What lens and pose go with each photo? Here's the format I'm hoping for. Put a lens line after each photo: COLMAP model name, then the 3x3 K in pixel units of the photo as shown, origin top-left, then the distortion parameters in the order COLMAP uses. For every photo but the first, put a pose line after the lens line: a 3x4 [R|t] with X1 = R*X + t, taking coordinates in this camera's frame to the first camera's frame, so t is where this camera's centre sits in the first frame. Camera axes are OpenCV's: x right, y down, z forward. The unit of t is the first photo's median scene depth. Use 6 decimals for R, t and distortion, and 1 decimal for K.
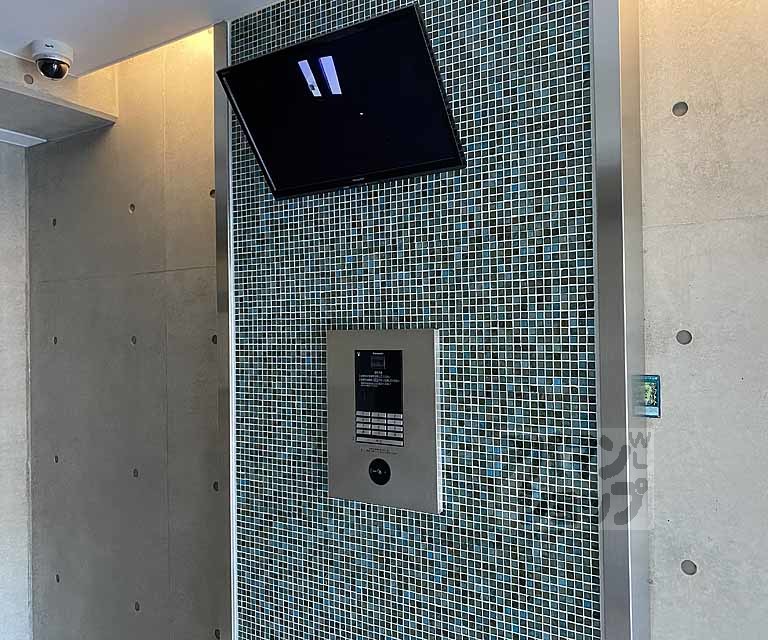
lens RADIAL K [[659.6, 0, 384.0], [0, 659.6, 320.0], [0, 0, 1]] dist [-0.003387, 0.000871]
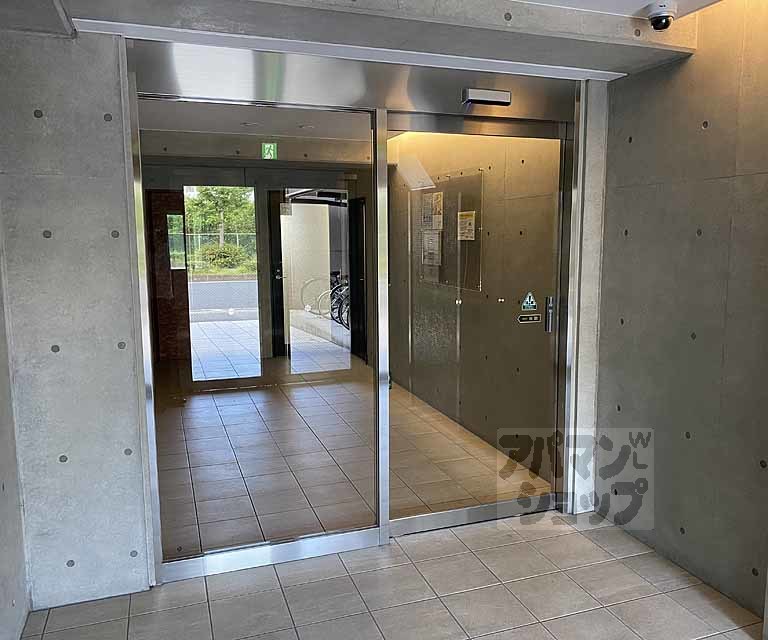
lens RADIAL K [[659.6, 0, 384.0], [0, 659.6, 320.0], [0, 0, 1]] dist [-0.003387, 0.000871]
pose [[0.795693, 0.093148, -0.598494, -0.085882], [-0.004122, 0.988914, 0.148432, 0.010888], [0.605685, -0.115639, 0.787256, -0.373645]]
